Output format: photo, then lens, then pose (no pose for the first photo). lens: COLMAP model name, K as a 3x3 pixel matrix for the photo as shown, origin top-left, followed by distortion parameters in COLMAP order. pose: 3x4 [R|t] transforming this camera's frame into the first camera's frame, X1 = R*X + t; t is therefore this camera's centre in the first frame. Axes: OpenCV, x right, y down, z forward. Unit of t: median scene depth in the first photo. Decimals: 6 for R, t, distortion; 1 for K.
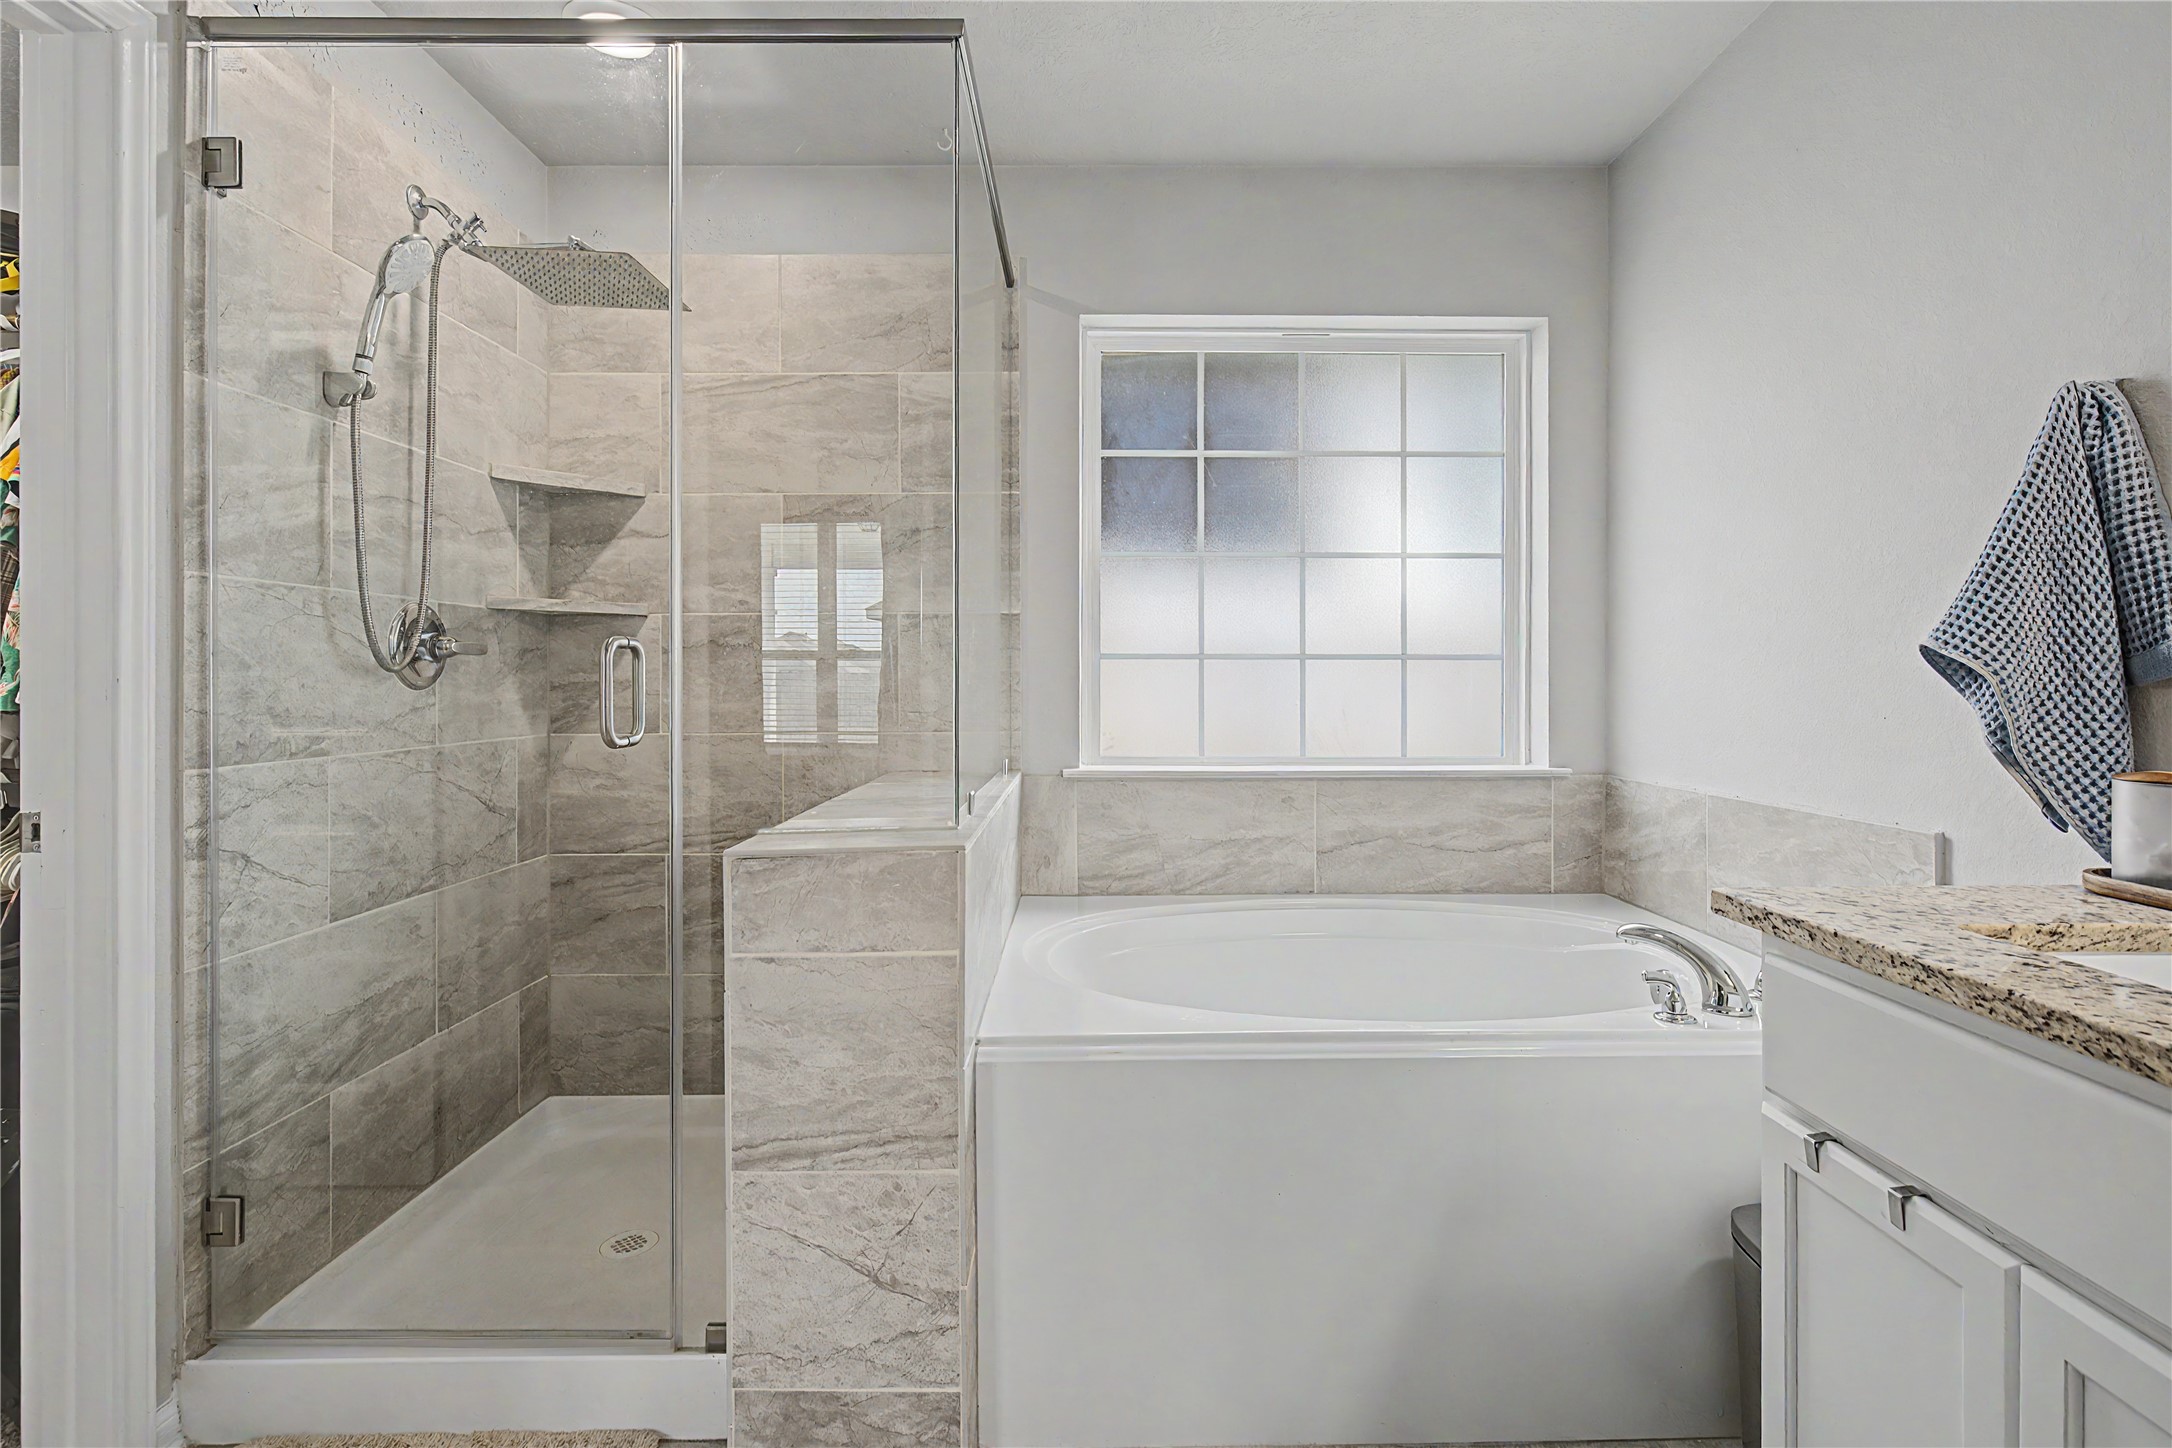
lens RADIAL K [[1031.6, 0, 1095.1], [0, 1031.6, 701.4], [0, 0, 1]] dist [-0.002798, 0.000050]
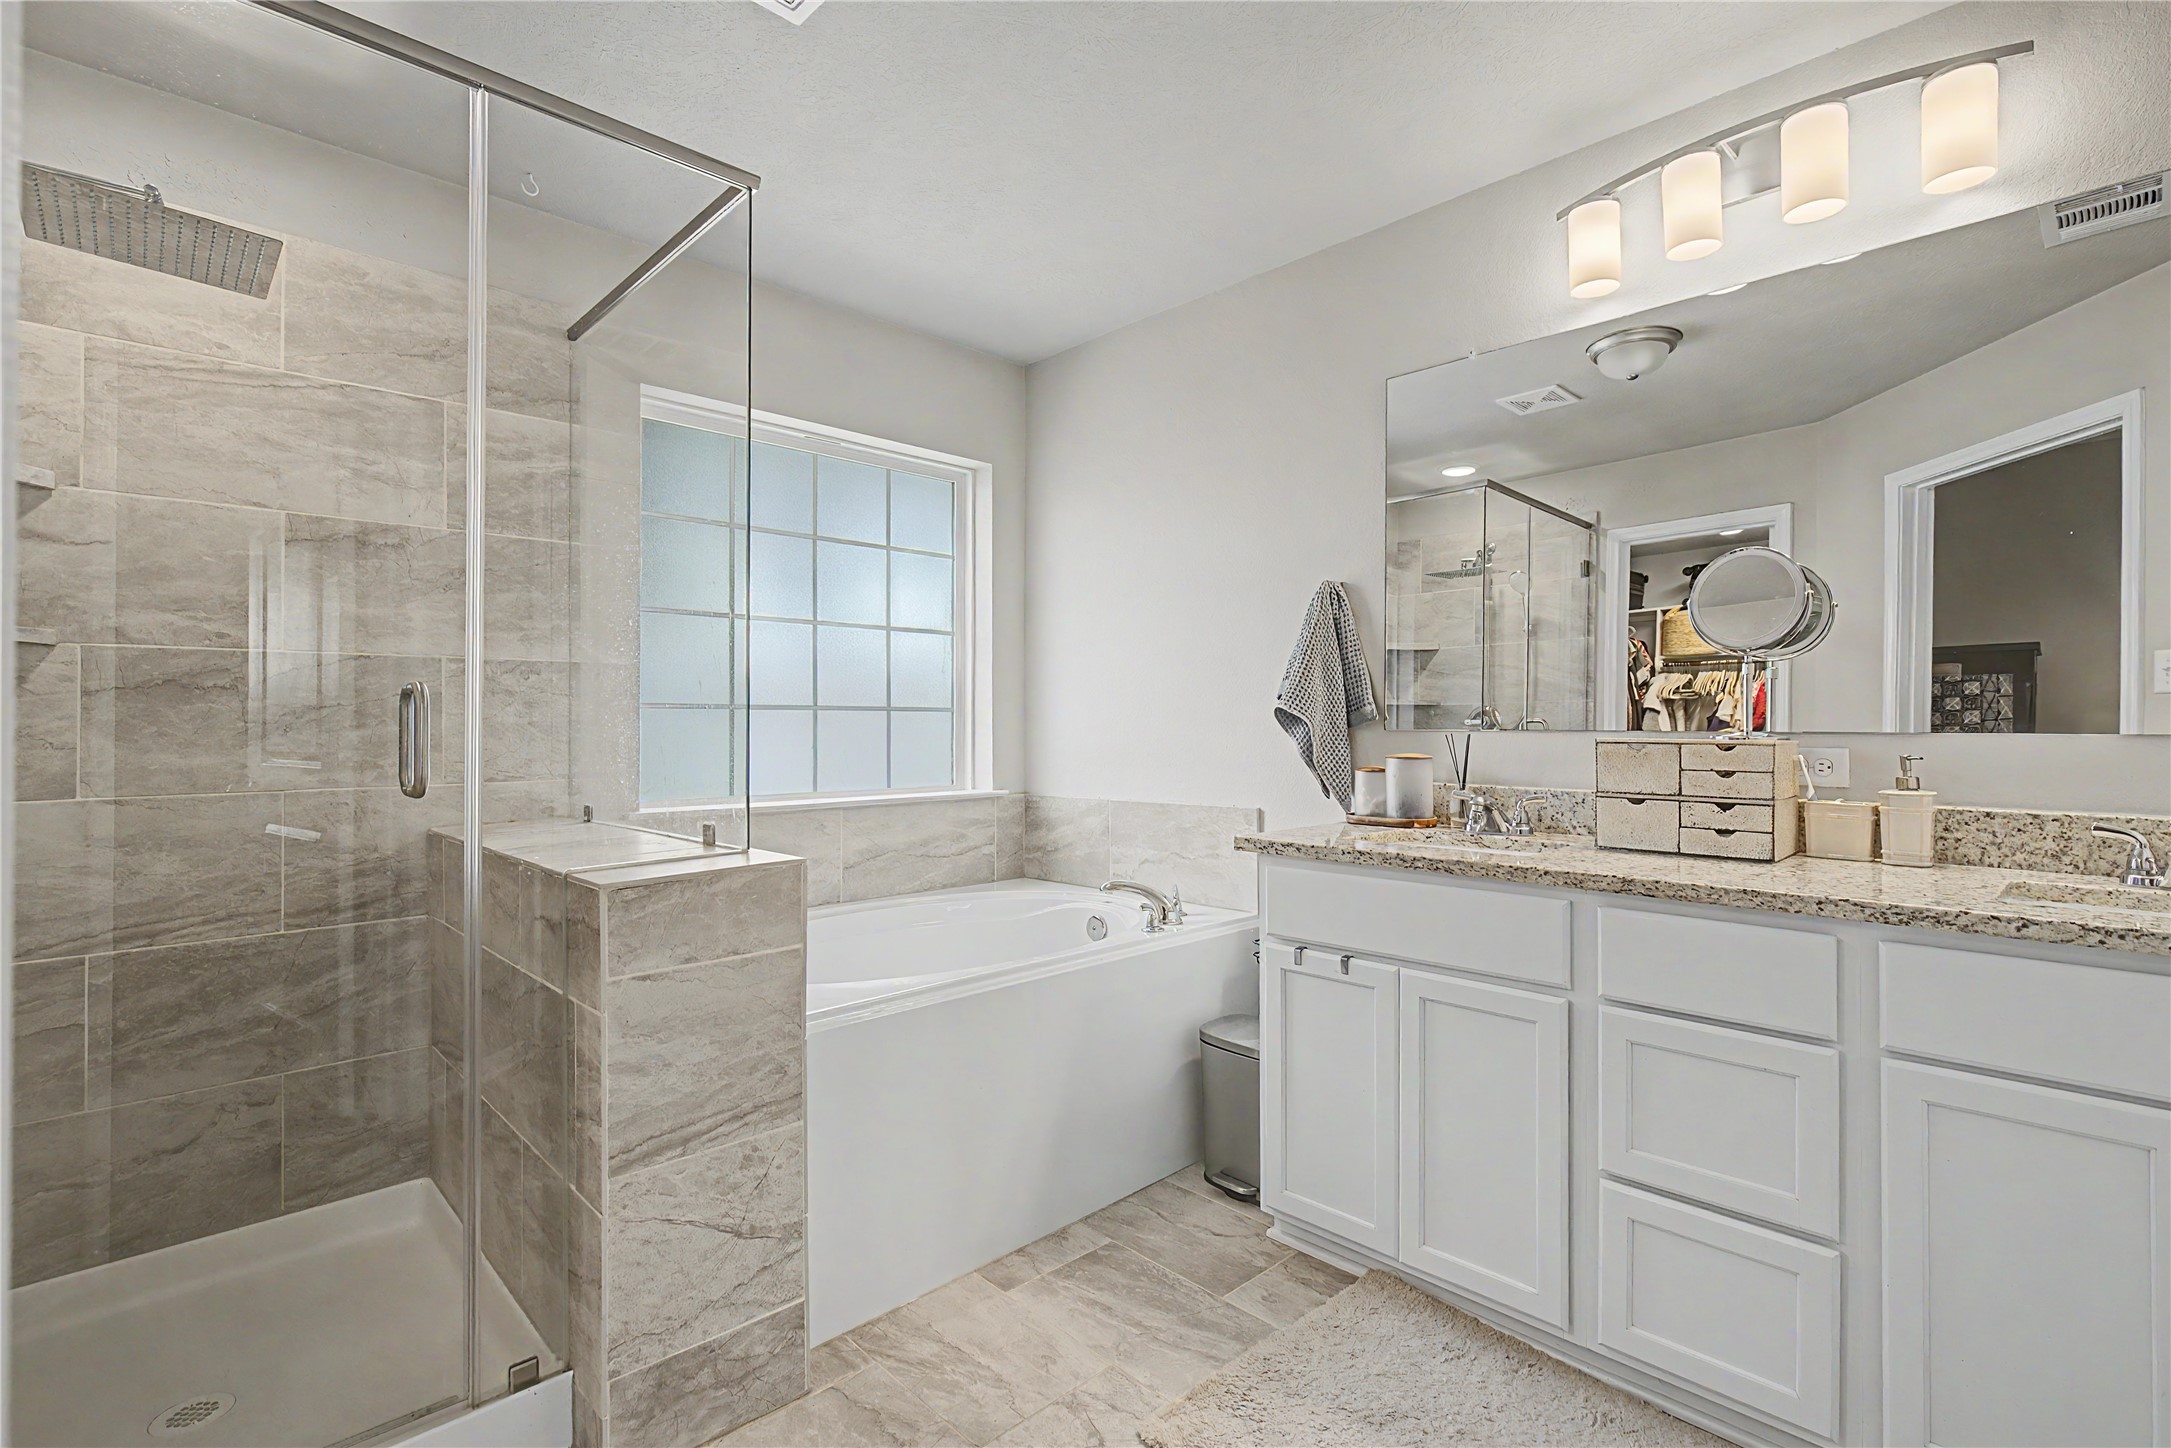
lens RADIAL K [[997.2, 0, 1101.3], [0, 997.2, 750.1], [0, 0, 1]] dist [-0.001848, -0.000035]
pose [[0.723304, -0.017866, 0.690298, -0.687377], [0.017712, 0.999816, 0.007318, 0.005687], [-0.690302, 0.006933, 0.723488, -0.118795]]
